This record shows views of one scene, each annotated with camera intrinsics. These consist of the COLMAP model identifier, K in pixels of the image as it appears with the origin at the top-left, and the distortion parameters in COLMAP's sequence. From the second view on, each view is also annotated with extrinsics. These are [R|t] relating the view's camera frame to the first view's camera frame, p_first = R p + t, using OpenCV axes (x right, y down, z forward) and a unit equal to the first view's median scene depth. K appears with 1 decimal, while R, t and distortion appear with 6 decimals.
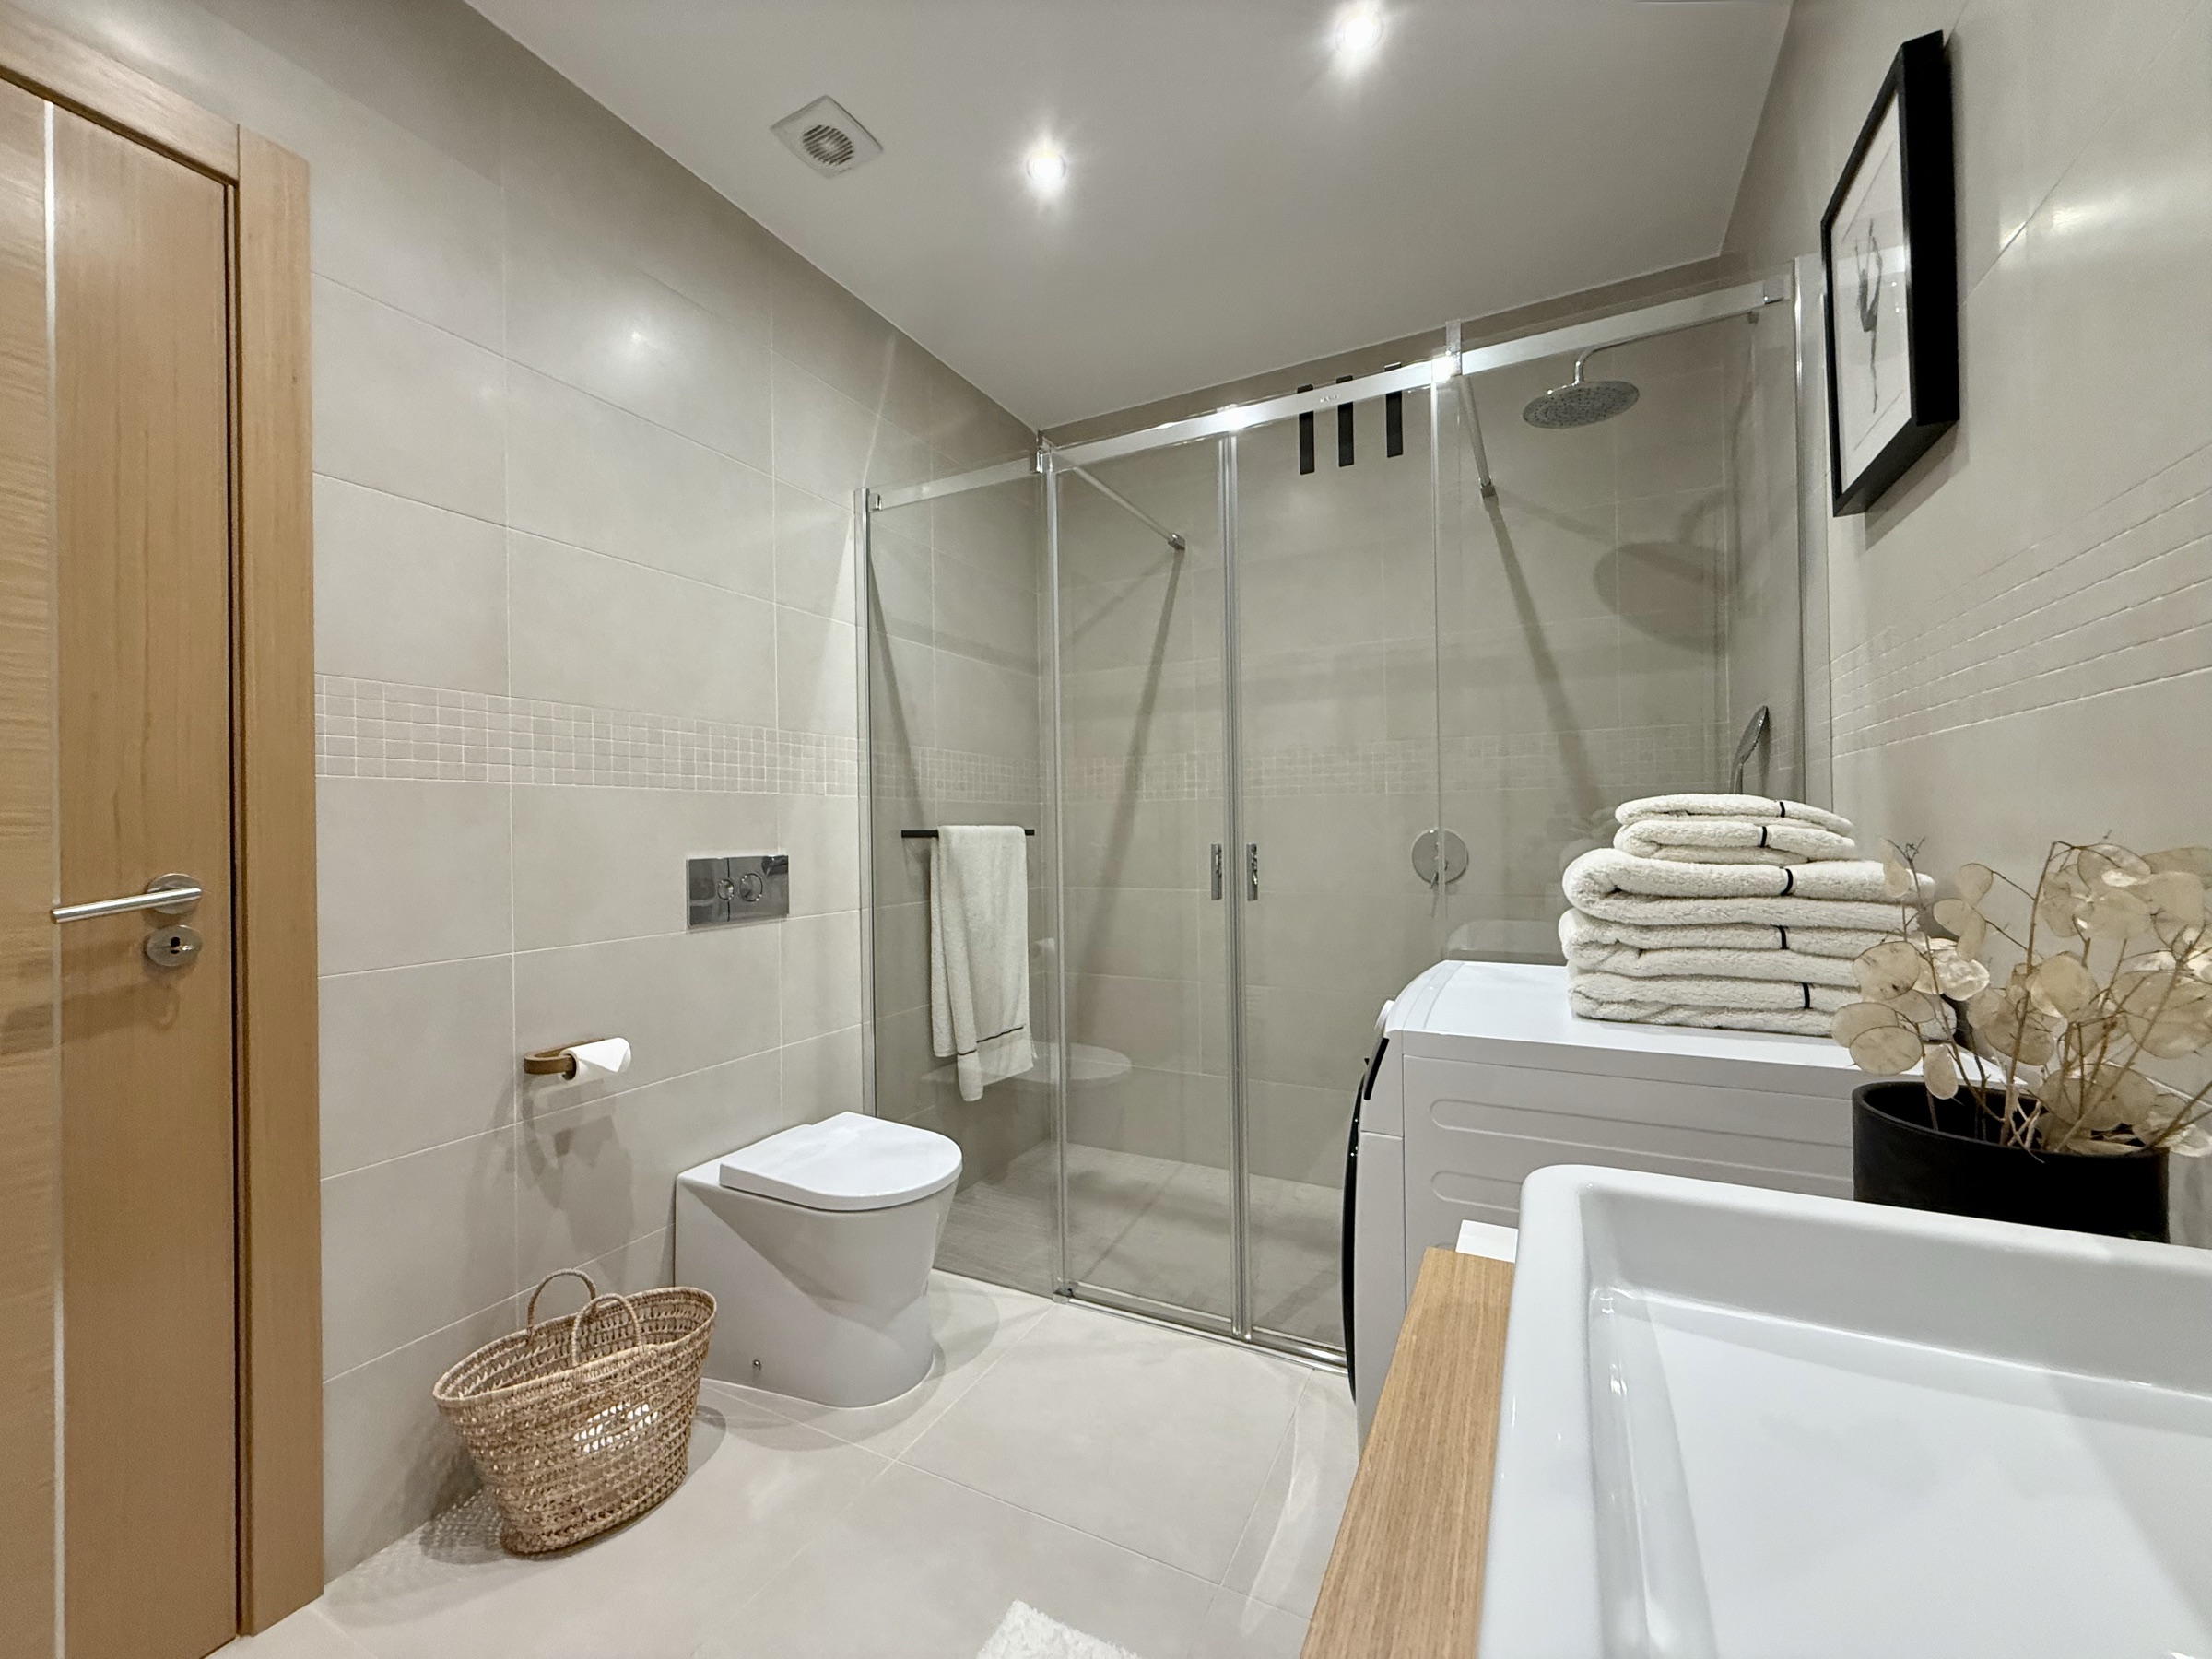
lens RADIAL K [[882.0, 0, 1106.0], [0, 882.0, 829.5], [0, 0, 1]] dist [0.002159, 0.000168]
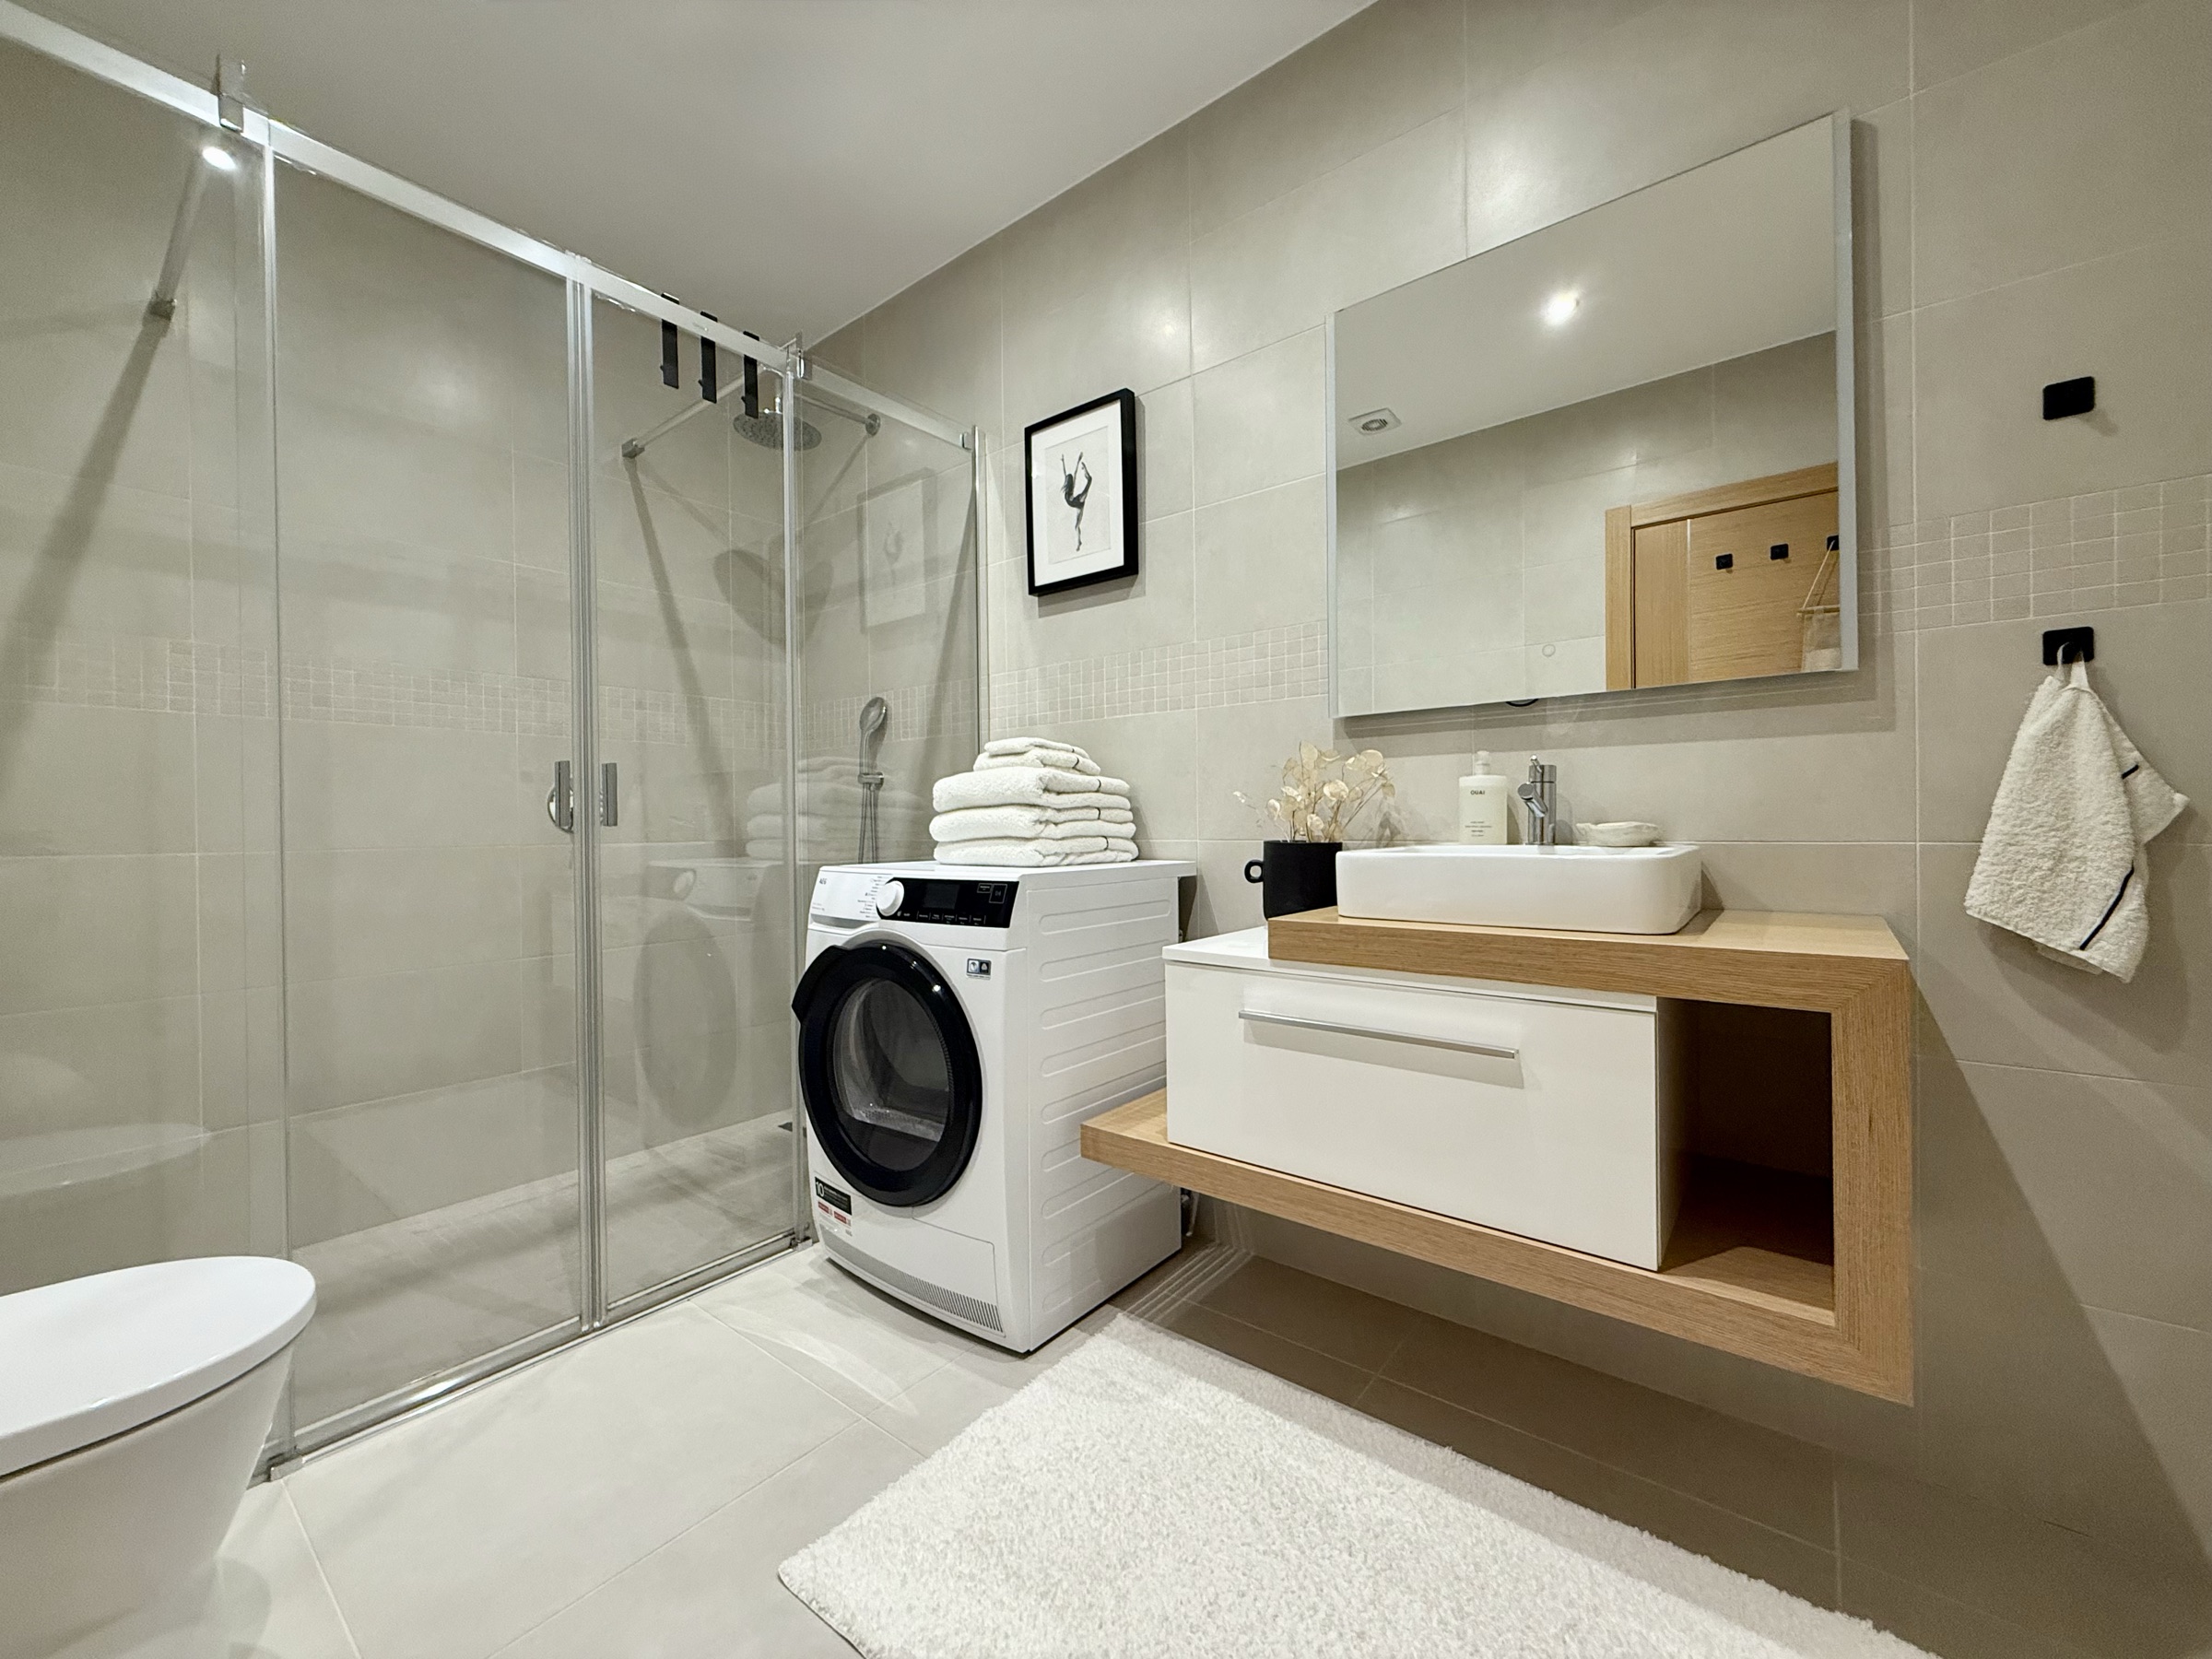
lens RADIAL K [[882.0, 0, 1106.0], [0, 882.0, 829.5], [0, 0, 1]] dist [0.002159, 0.000168]
pose [[0.208505, 0.008335, 0.977986, -0.614443], [0.008184, 0.999914, -0.010266, 0.099046], [-0.977987, 0.010144, 0.208419, 0.328696]]
